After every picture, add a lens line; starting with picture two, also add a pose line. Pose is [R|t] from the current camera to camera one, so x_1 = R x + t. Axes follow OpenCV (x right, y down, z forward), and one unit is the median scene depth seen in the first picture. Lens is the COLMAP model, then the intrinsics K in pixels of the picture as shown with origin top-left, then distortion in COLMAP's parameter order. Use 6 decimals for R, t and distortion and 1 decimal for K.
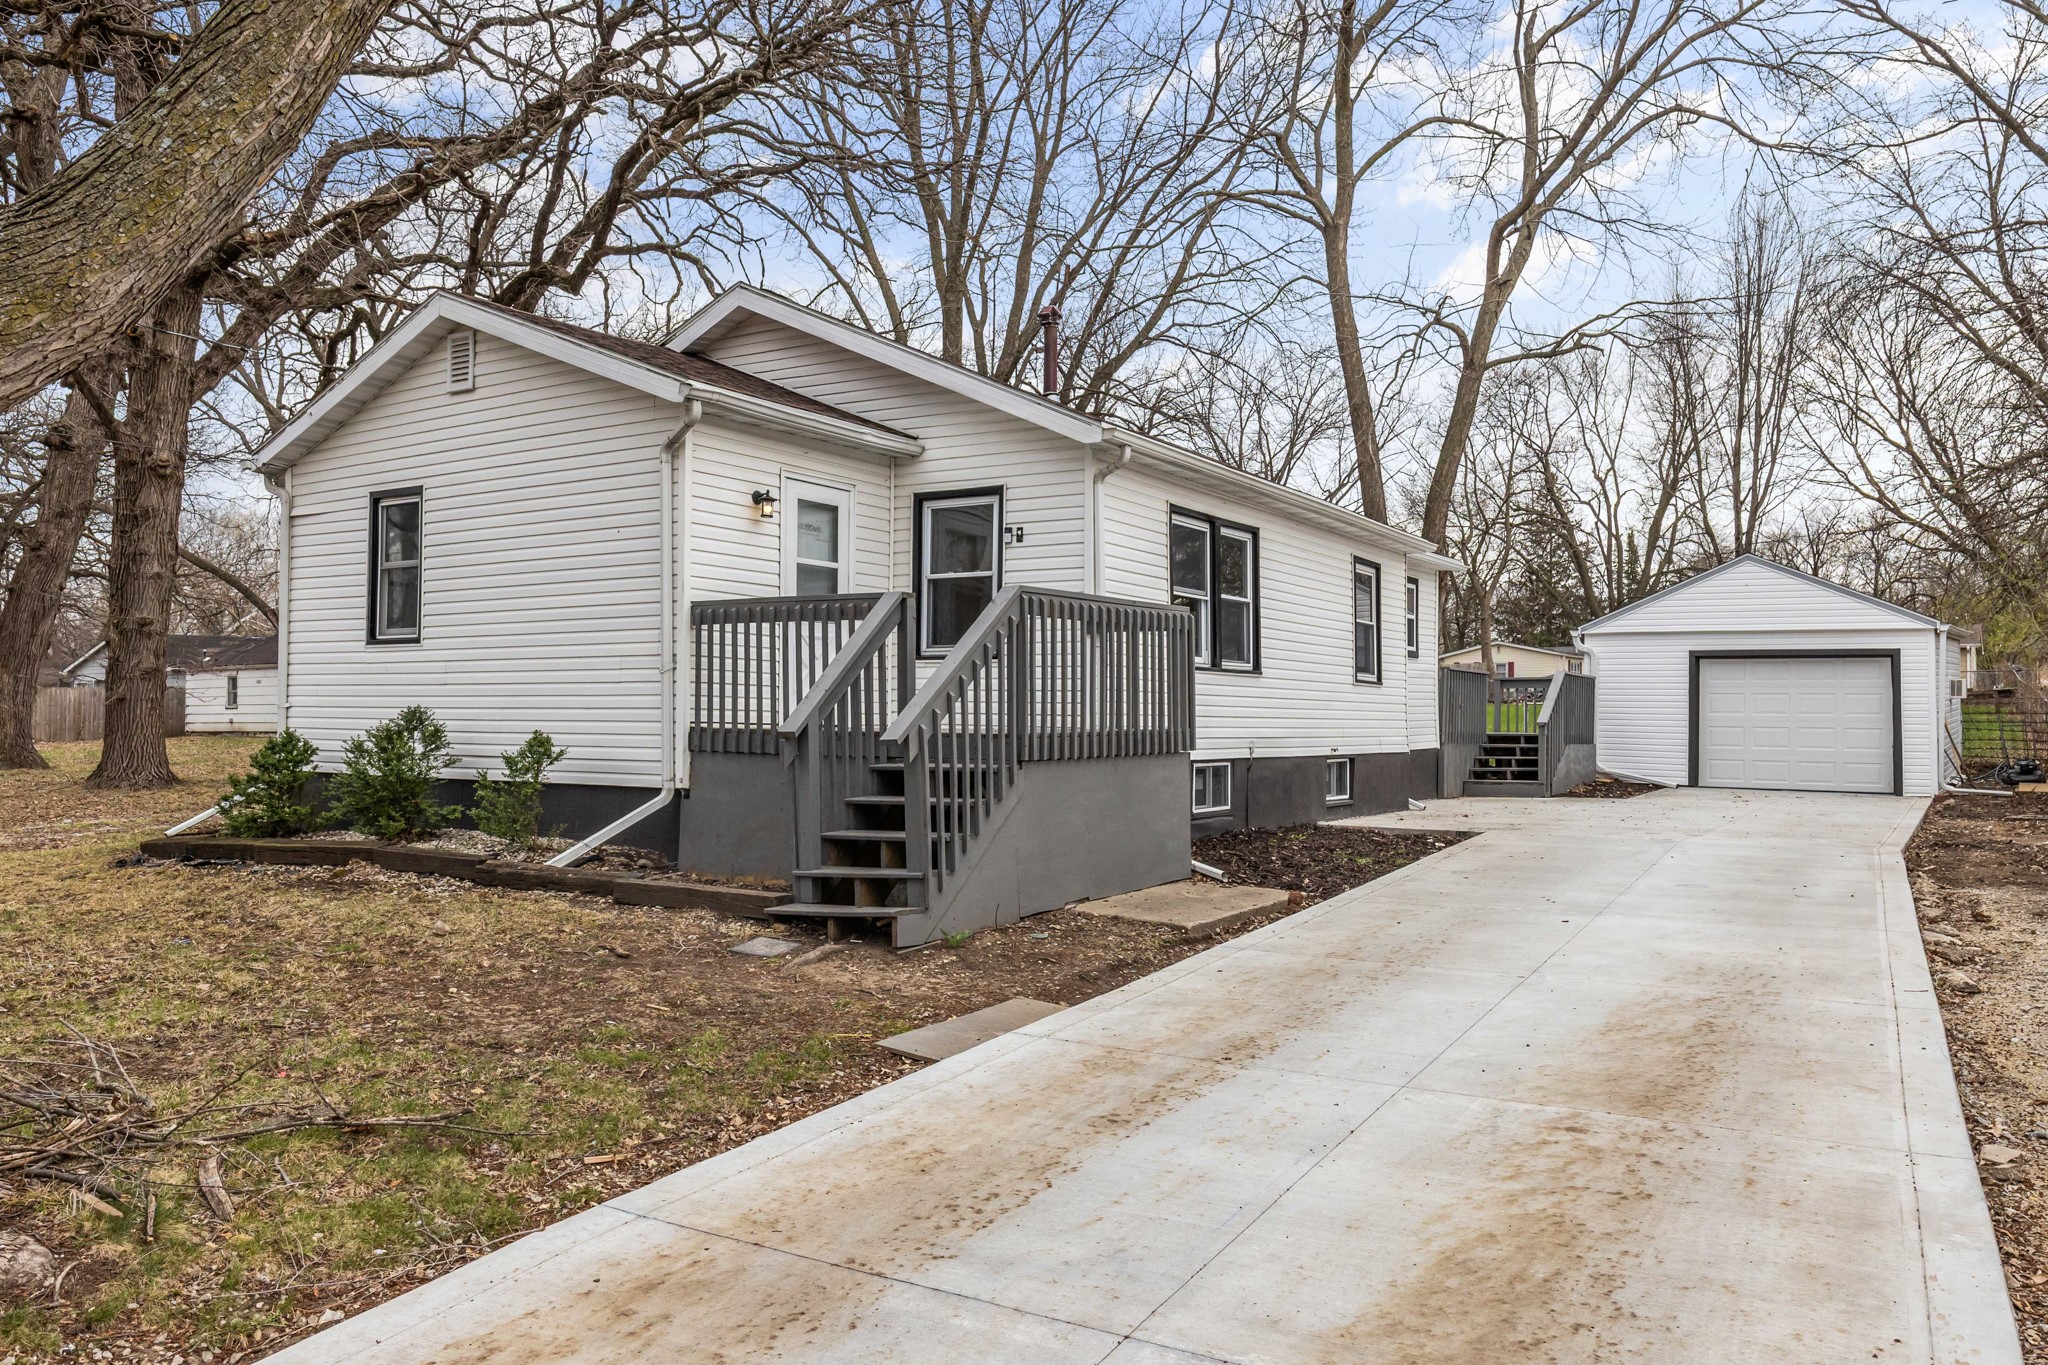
lens RADIAL K [[1443.6, 0, 1024.0], [0, 1443.6, 682.5], [0, 0, 1]] dist [0.005084, 0.006699]
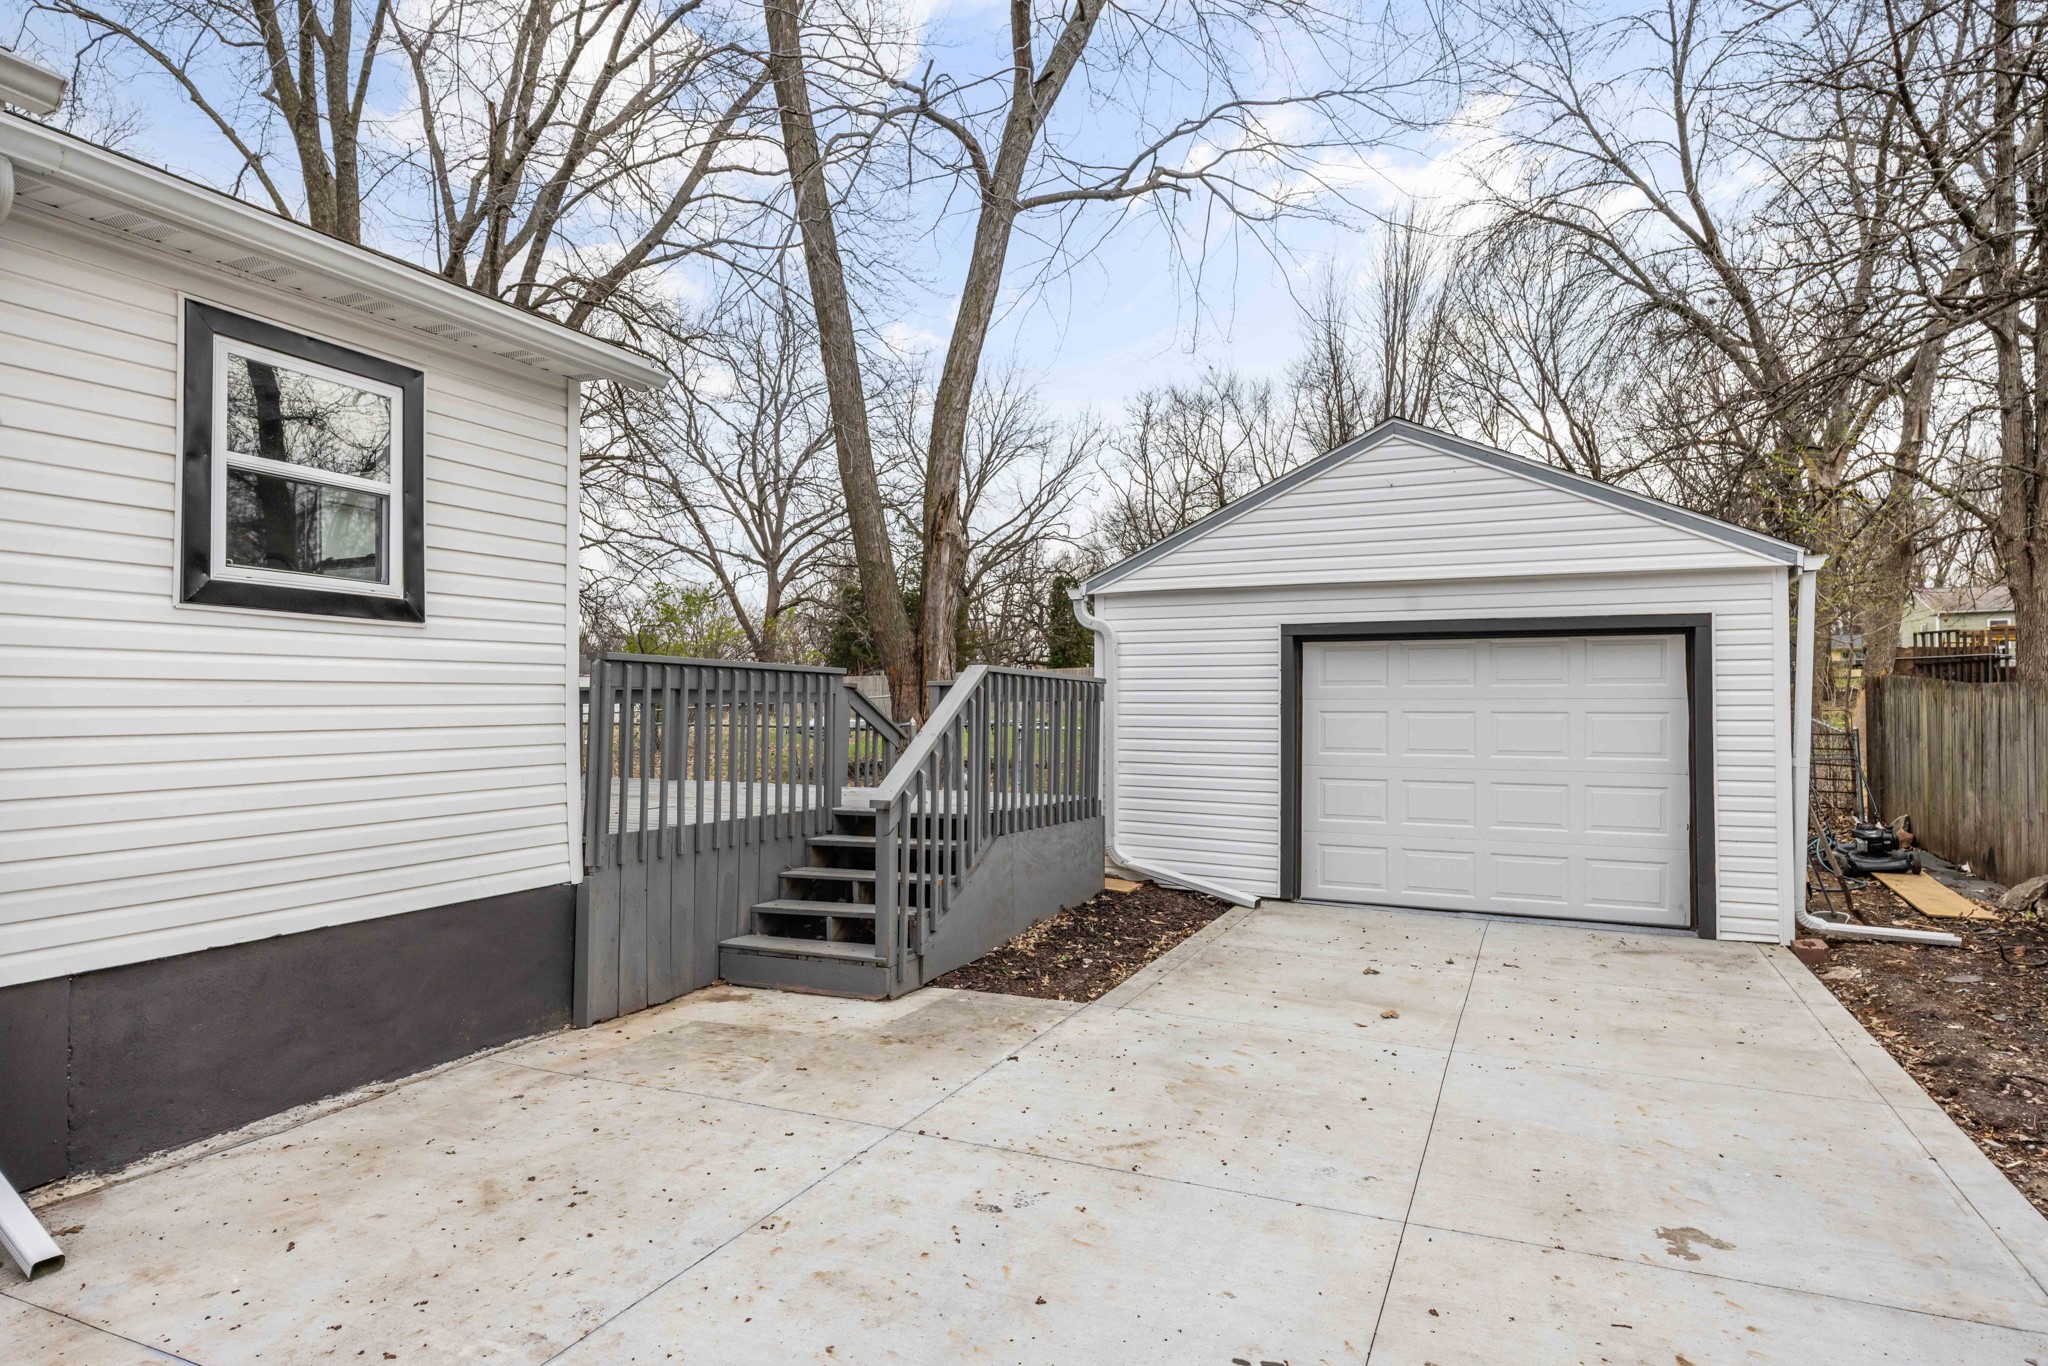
lens RADIAL K [[1149.7, 0, 1026.1], [0, 1149.7, 697.7], [0, 0, 1]] dist [-0.001356, -0.001694]
pose [[0.988182, -0.006872, 0.153133, 0.199570], [0.005450, 0.999938, 0.009705, -0.000881], [-0.153190, -0.008756, 0.988158, 0.398190]]
